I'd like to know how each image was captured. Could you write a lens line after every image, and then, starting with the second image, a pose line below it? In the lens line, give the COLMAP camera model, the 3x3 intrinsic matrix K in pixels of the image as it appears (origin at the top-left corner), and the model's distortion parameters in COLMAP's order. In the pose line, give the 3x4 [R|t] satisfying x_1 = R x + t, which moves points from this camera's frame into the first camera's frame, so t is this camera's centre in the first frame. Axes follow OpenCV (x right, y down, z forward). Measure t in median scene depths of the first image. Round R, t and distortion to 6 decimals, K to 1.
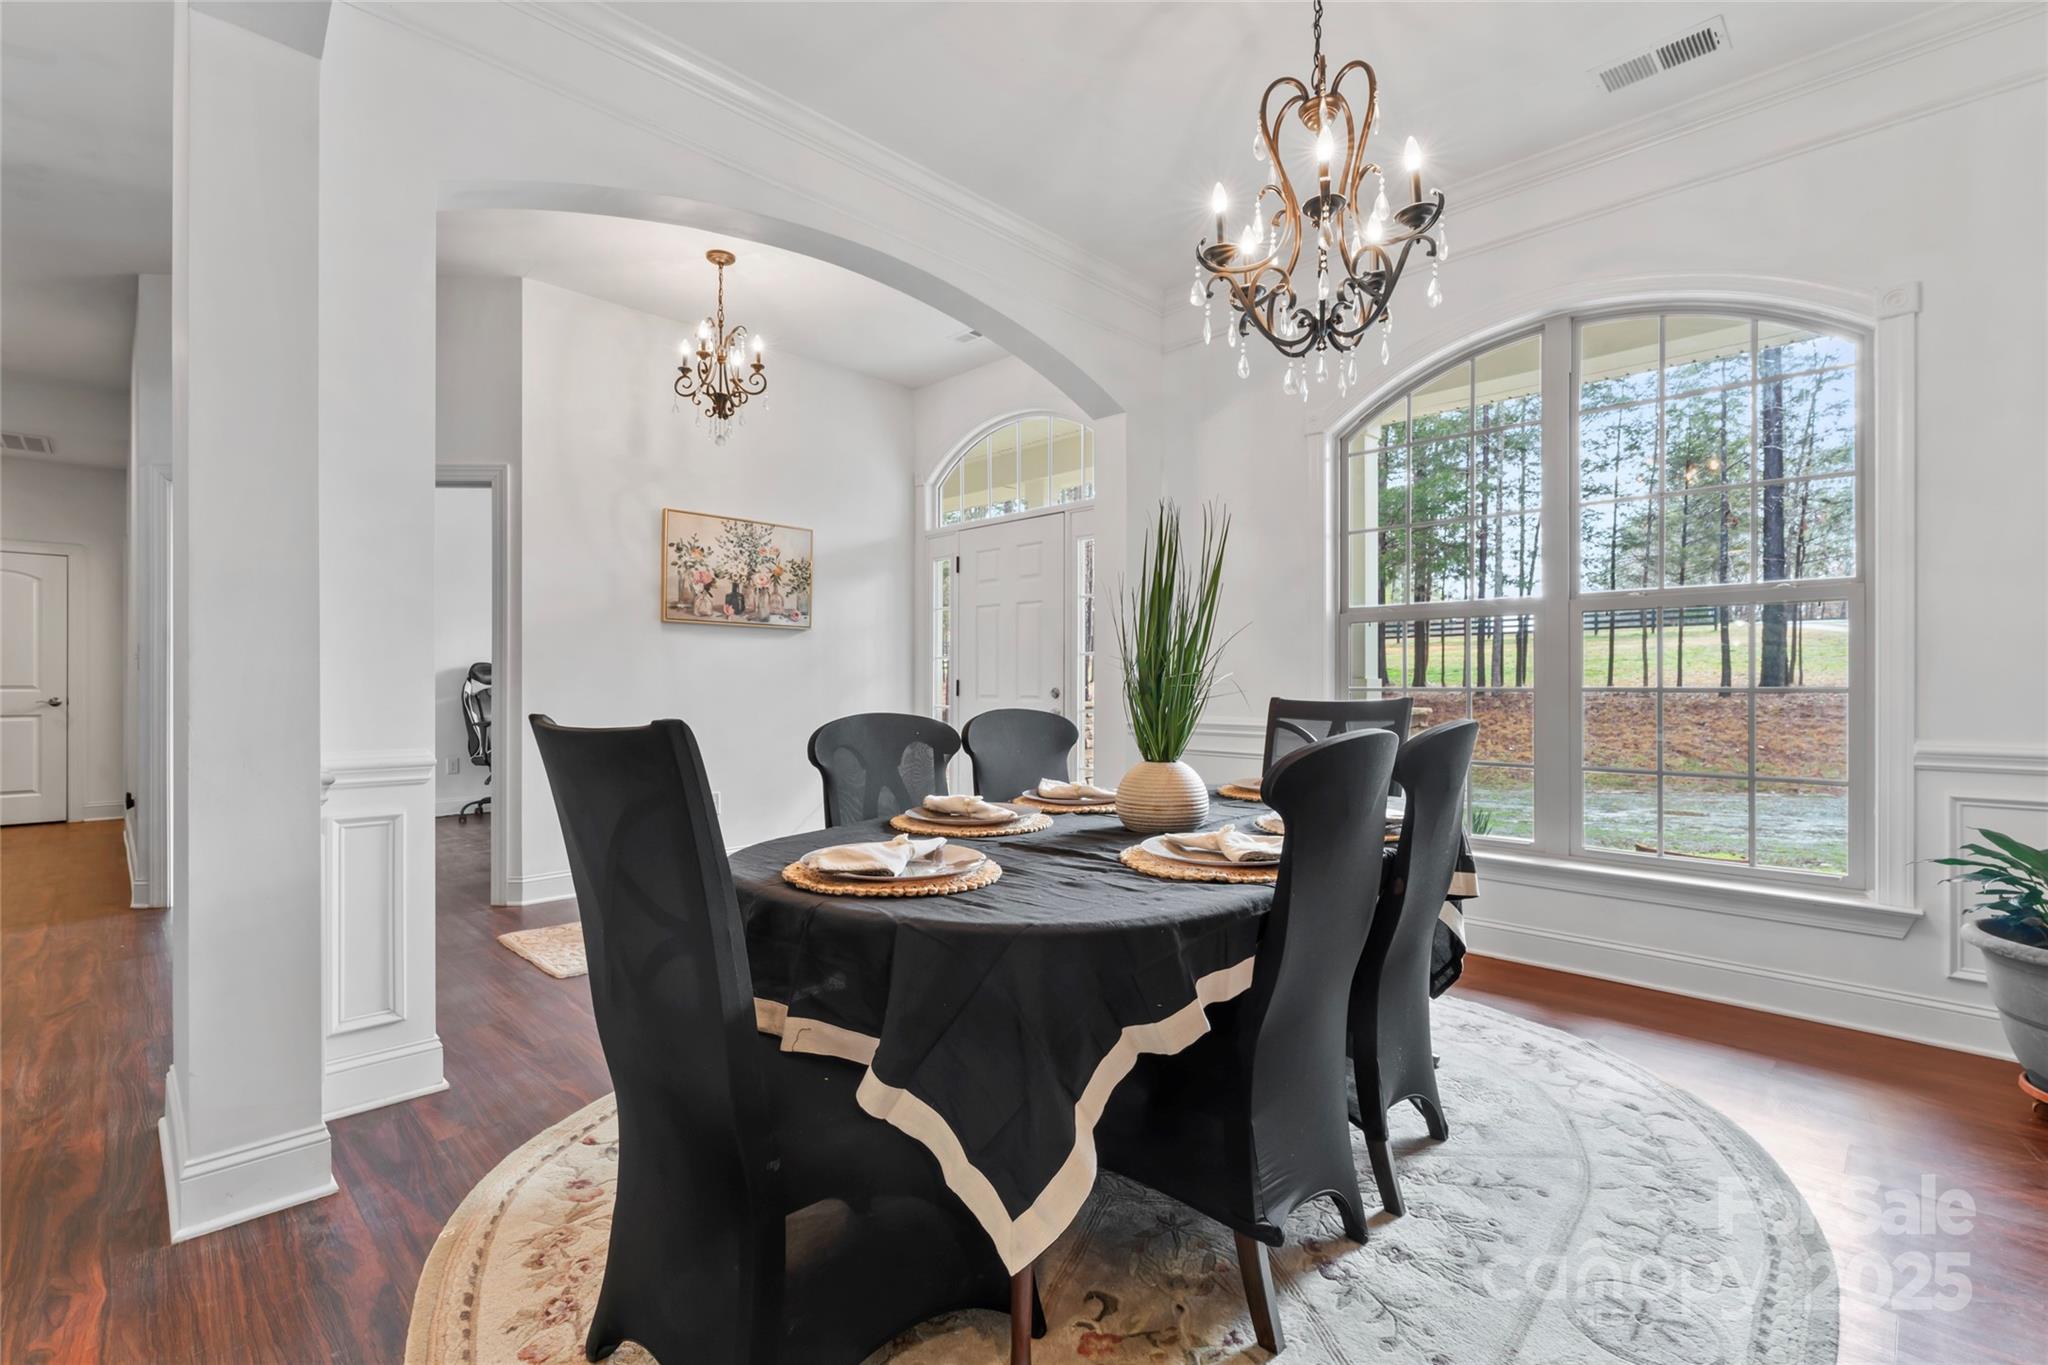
lens RADIAL K [[912.8, 0, 1030.0], [0, 912.8, 679.5], [0, 0, 1]] dist [-0.001982, -0.000198]
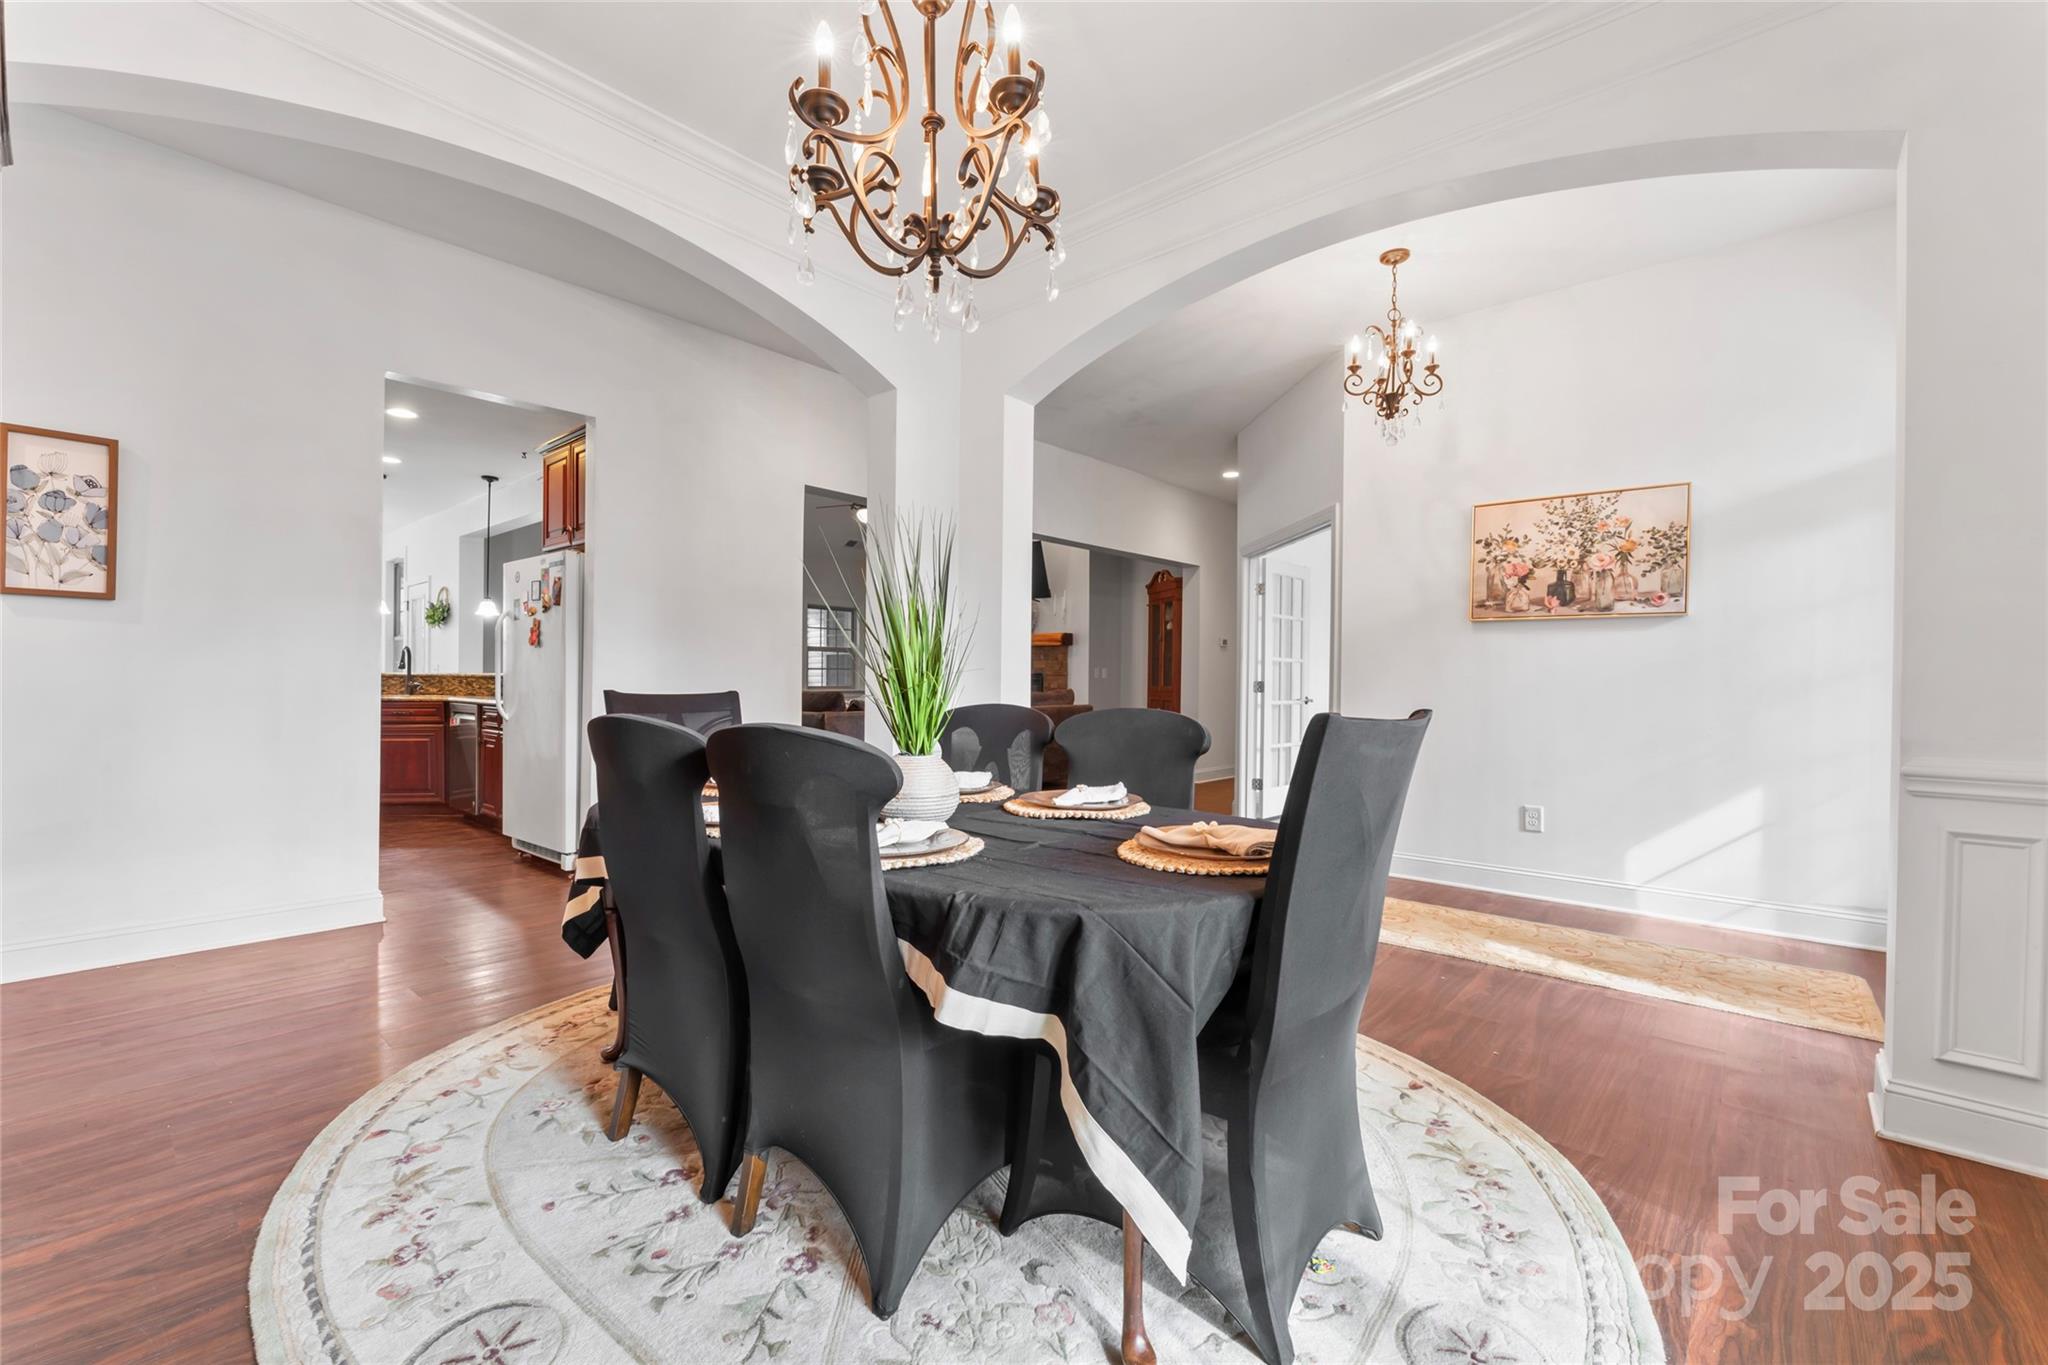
lens RADIAL K [[873.5, 0, 1032.9], [0, 873.5, 679.6], [0, 0, 1]] dist [-0.000468, -0.000127]
pose [[0.050806, 0.000419, -0.998708, 0.482739], [-0.005757, 0.999983, 0.000127, 0.001427], [0.998692, 0.005743, 0.050808, 0.455404]]
